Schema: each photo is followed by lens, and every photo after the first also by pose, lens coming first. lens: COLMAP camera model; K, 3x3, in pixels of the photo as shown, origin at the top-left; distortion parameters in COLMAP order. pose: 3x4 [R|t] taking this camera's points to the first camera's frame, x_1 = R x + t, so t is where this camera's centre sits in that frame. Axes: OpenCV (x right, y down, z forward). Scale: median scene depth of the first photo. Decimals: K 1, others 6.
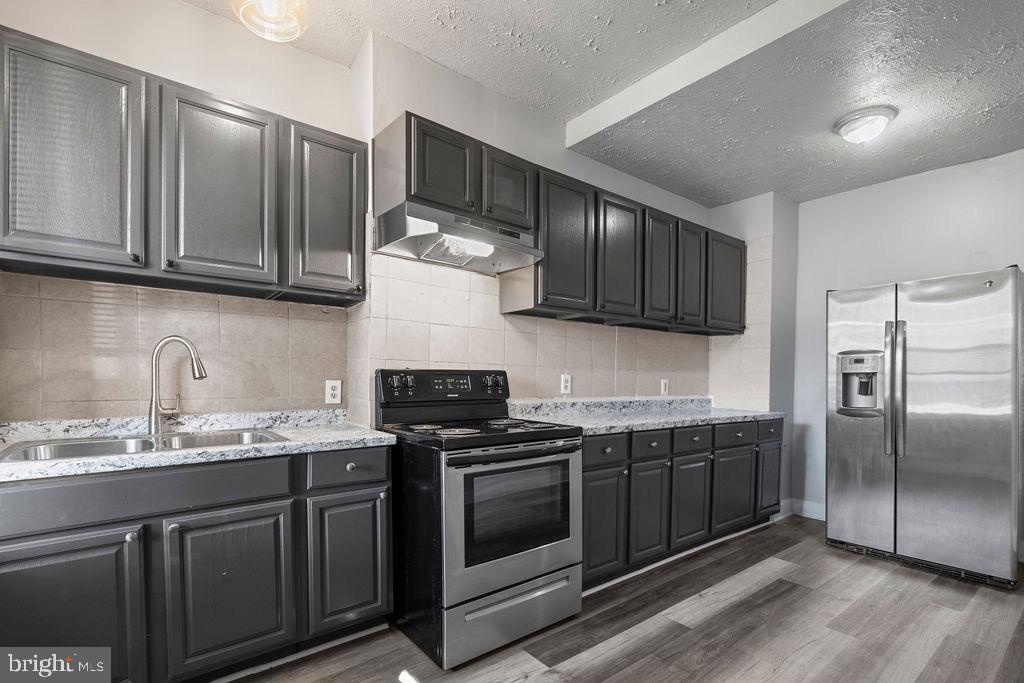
lens RADIAL K [[473.2, 0, 512.8], [0, 473.2, 371.2], [0, 0, 1]] dist [0.001151, 0.000357]
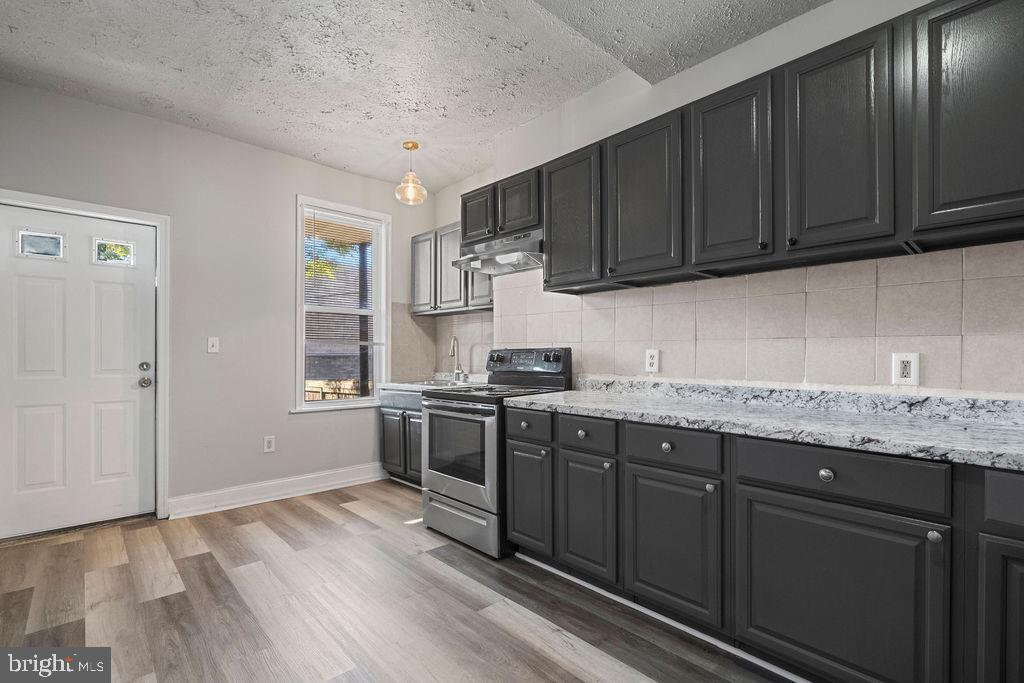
lens RADIAL K [[462.0, 0, 512.0], [0, 462.0, 341.5], [0, 0, 1]] dist [0.001309, 0.000312]
pose [[0.087607, -0.035902, -0.995508, 0.979460], [0.019291, 0.999224, -0.034338, 0.018116], [0.995968, -0.016196, 0.088232, 0.725635]]
